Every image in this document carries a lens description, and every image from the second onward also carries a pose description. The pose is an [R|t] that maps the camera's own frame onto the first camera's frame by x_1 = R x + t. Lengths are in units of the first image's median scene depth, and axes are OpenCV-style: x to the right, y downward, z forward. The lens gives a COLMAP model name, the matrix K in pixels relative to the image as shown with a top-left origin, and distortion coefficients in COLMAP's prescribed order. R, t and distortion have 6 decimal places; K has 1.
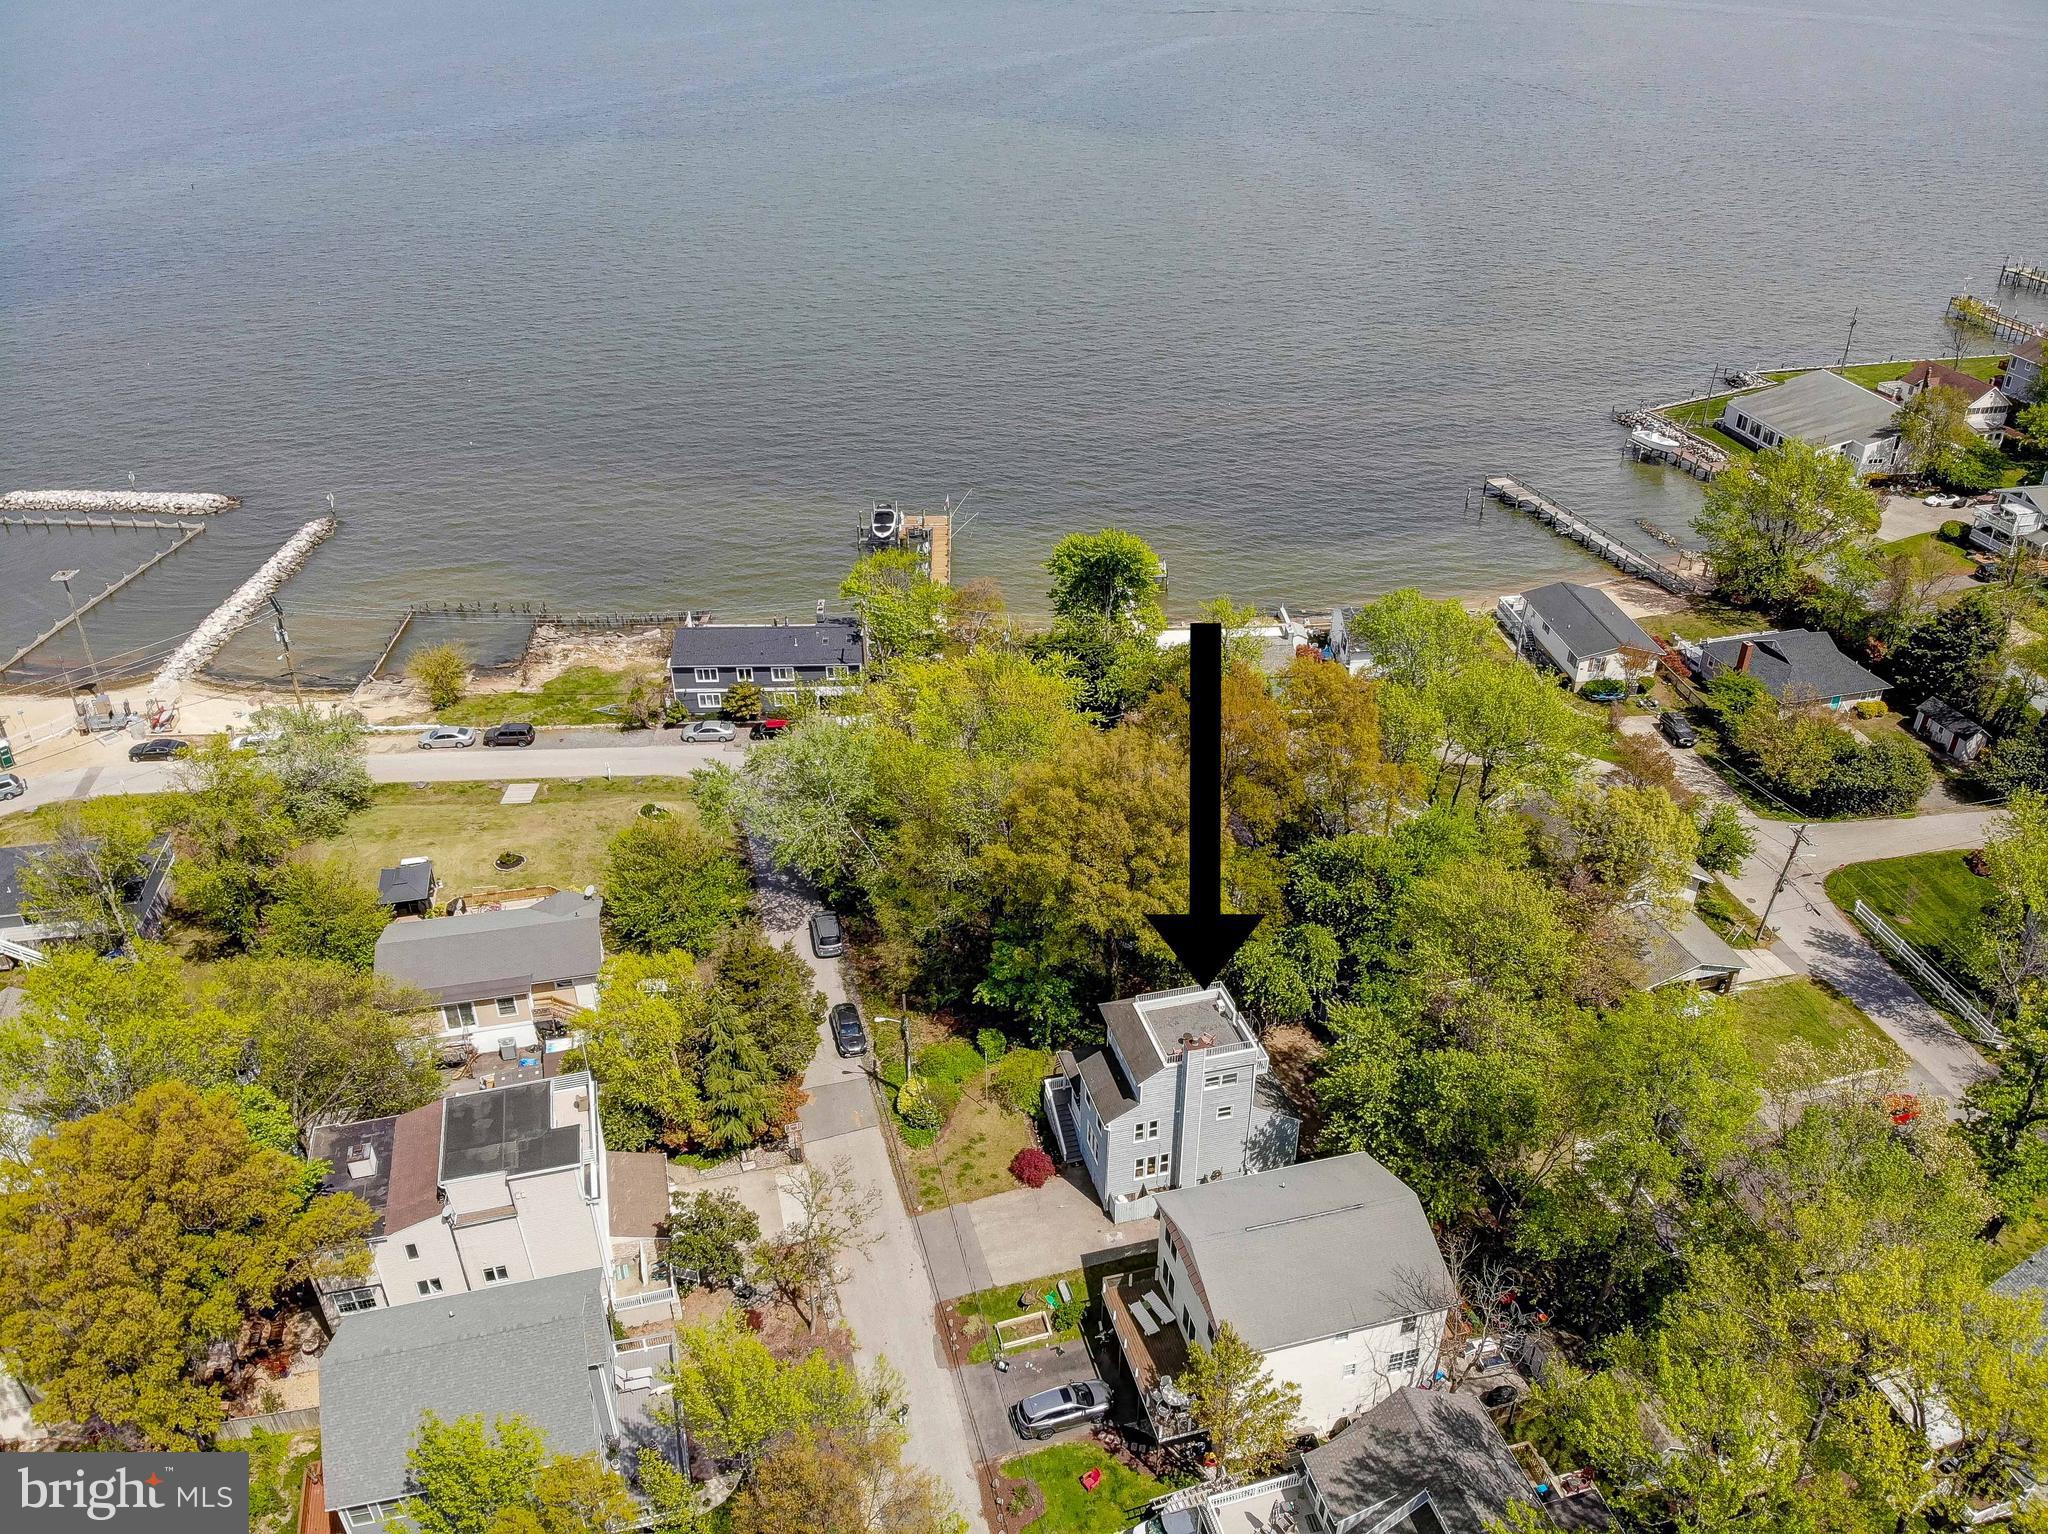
lens RADIAL K [[1532.1, 0, 1027.1], [0, 1532.1, 761.8], [0, 0, 1]] dist [0.130358, -0.312331]
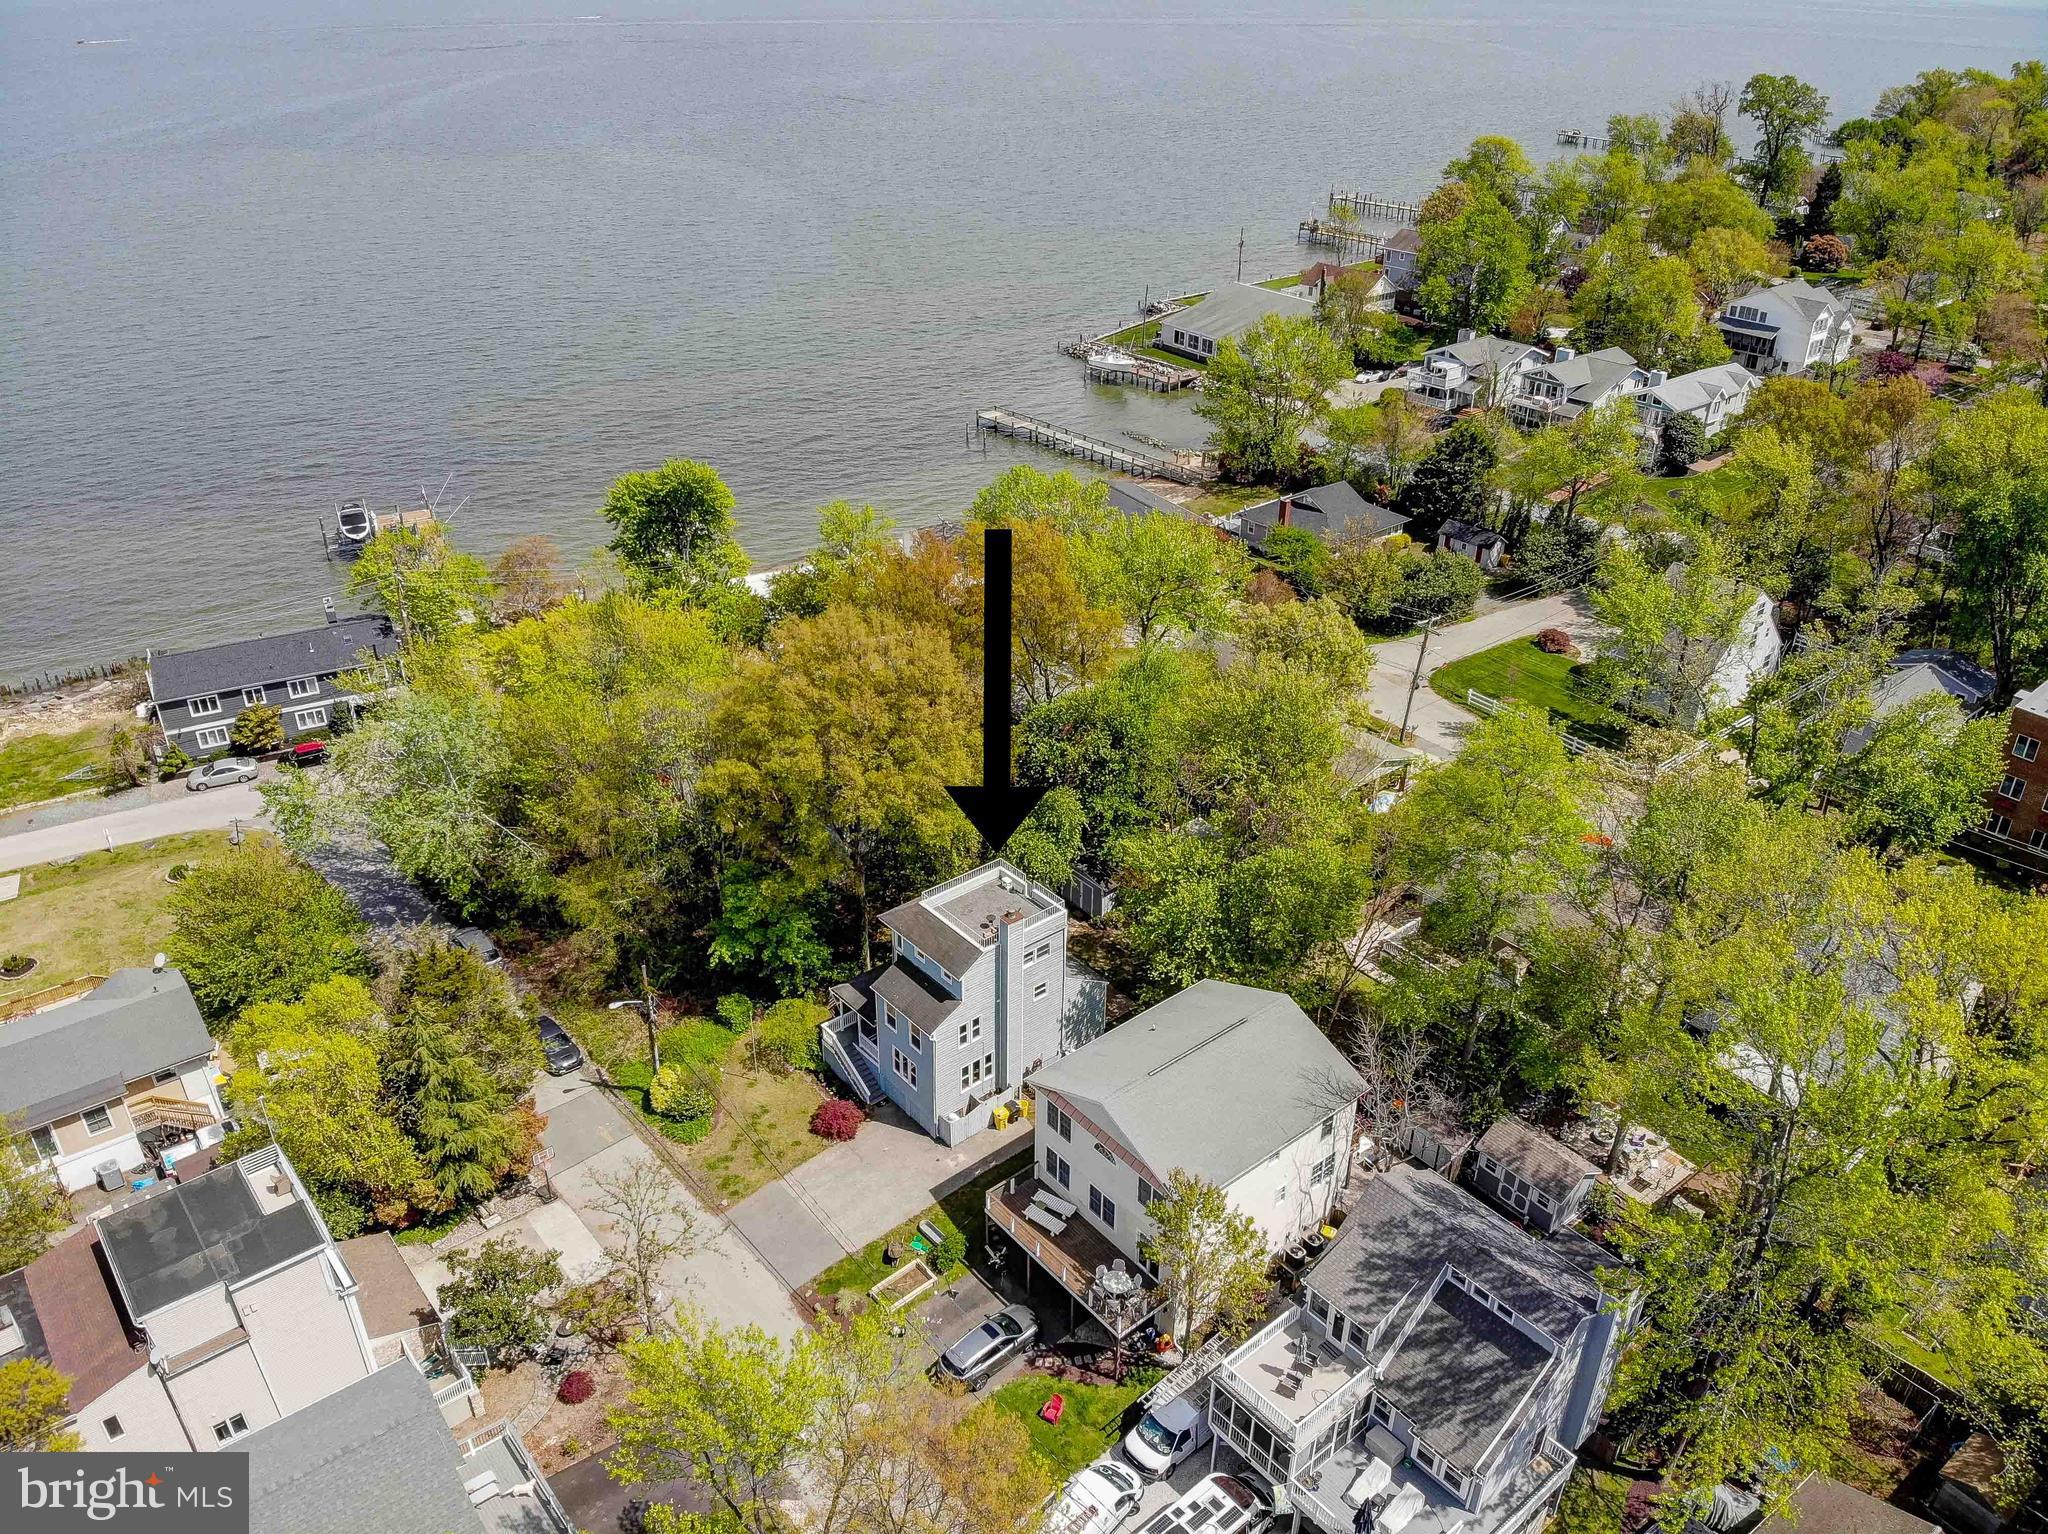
lens RADIAL K [[1532.1, 0, 1027.1], [0, 1532.1, 761.8], [0, 0, 1]] dist [0.130358, -0.312331]
pose [[0.910896, -0.196577, 0.362804, -0.160166], [0.207866, 0.978124, 0.008082, 0.075449], [-0.356456, 0.068053, 0.931830, 0.133216]]
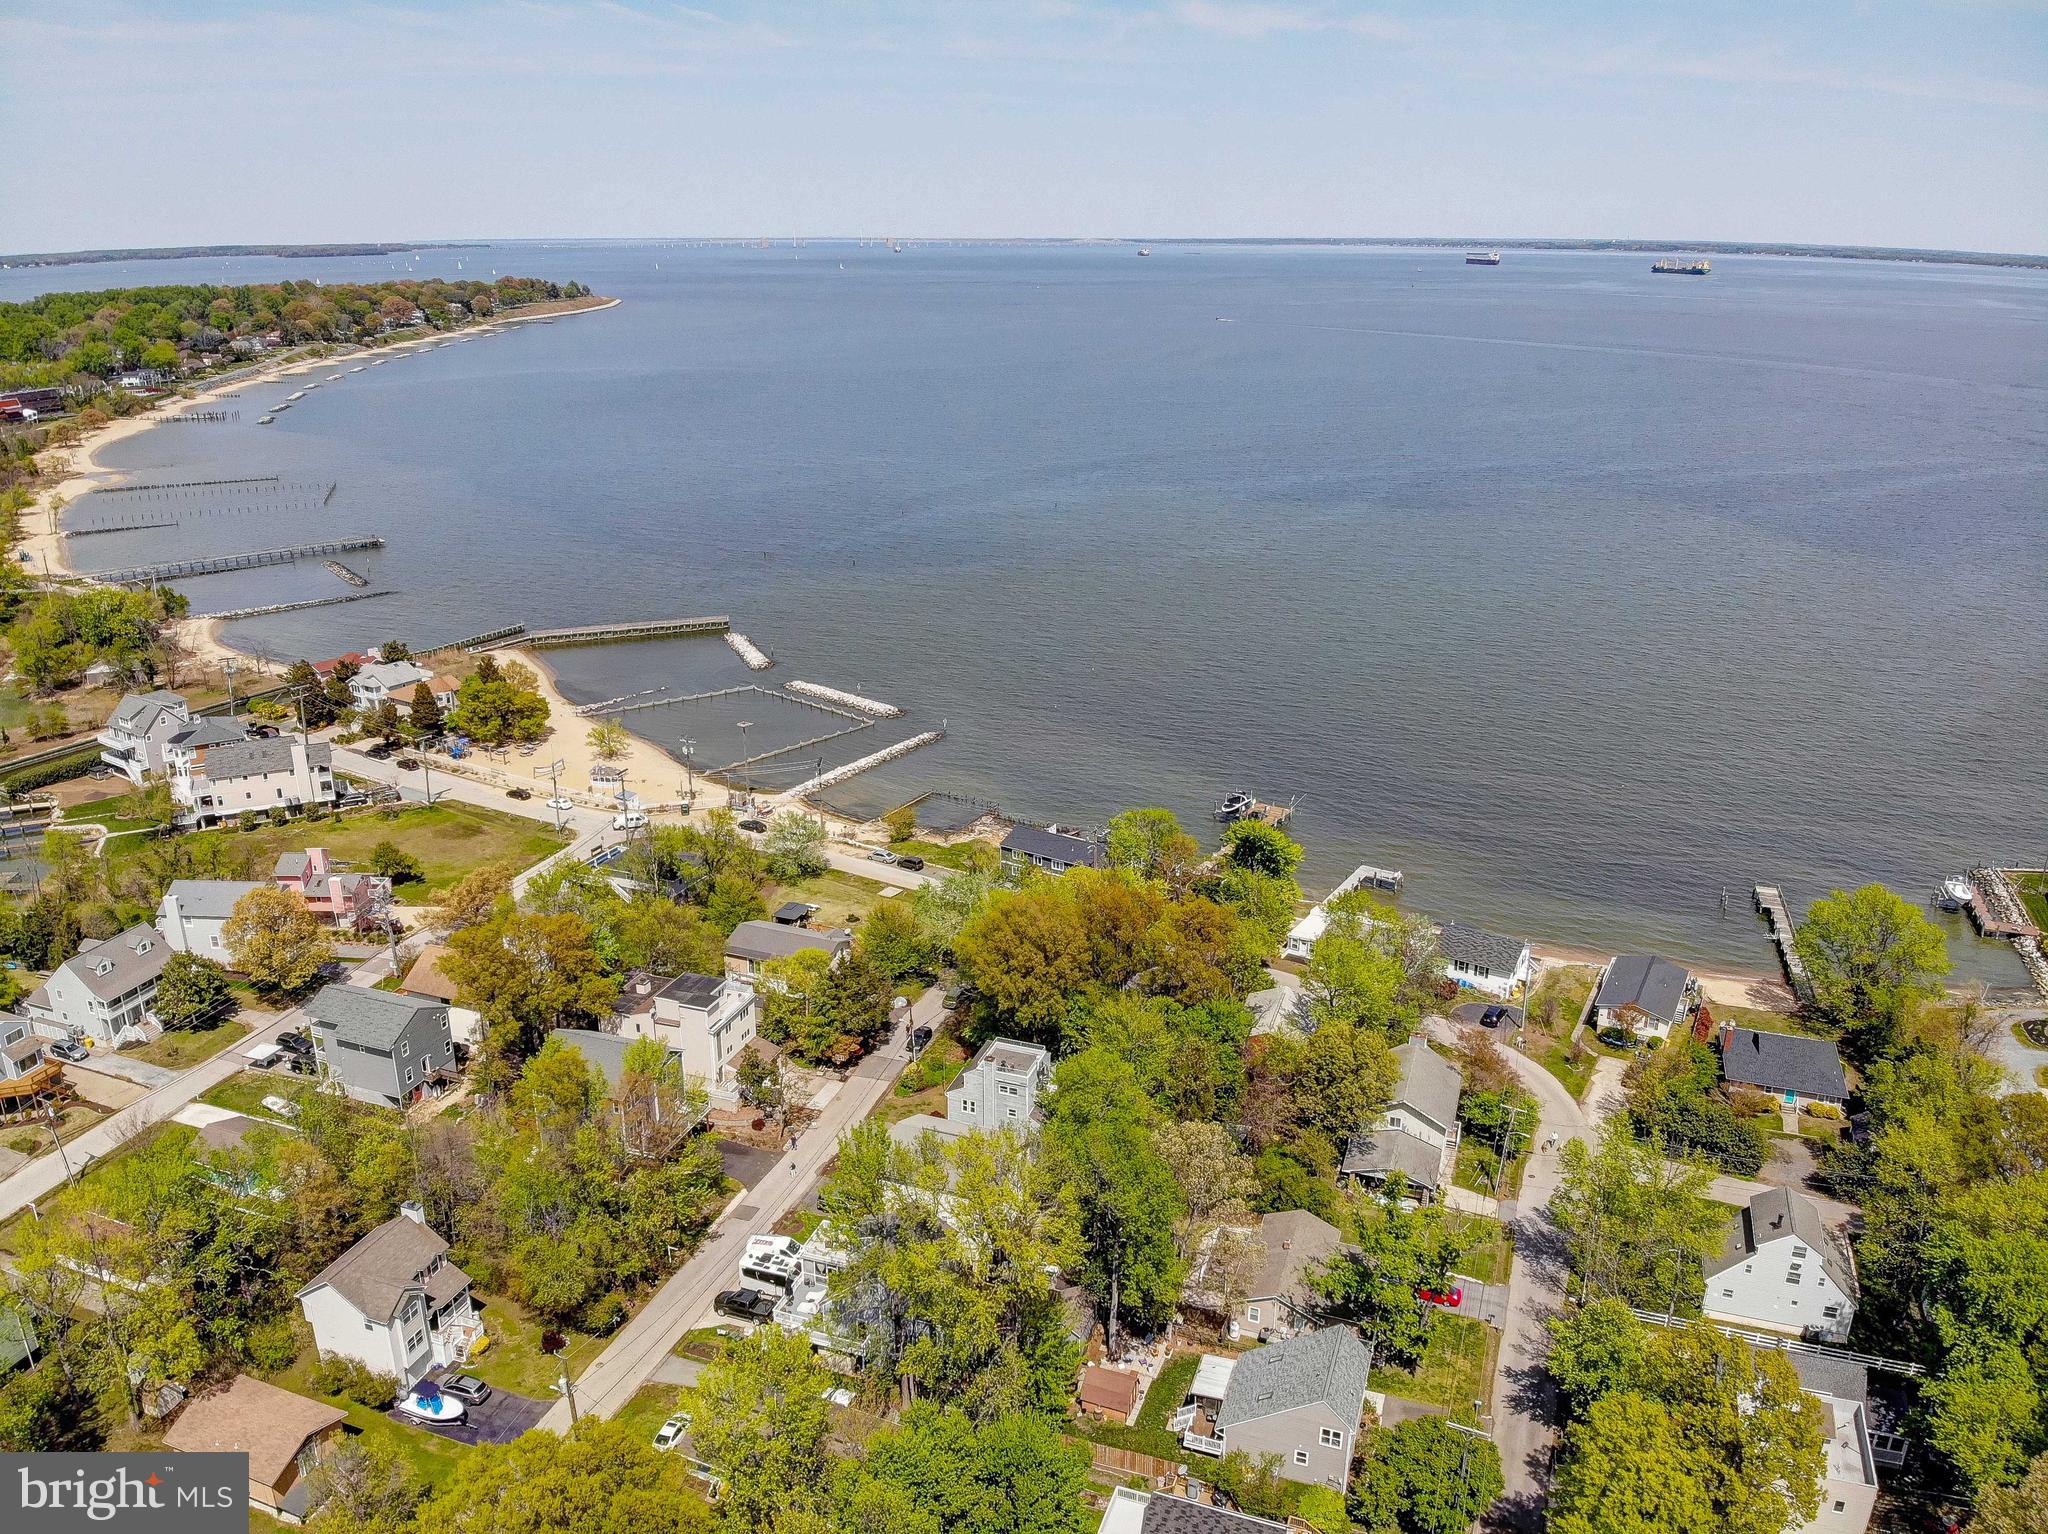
lens RADIAL K [[1556.7, 0, 1023.2], [0, 1556.7, 759.4], [0, 0, 1]] dist [0.089875, -0.230417]
pose [[0.806805, 0.187728, -0.560199, 0.943830], [-0.291314, 0.951306, -0.100762, 0.014444], [0.514005, 0.244490, 0.822207, -0.501109]]
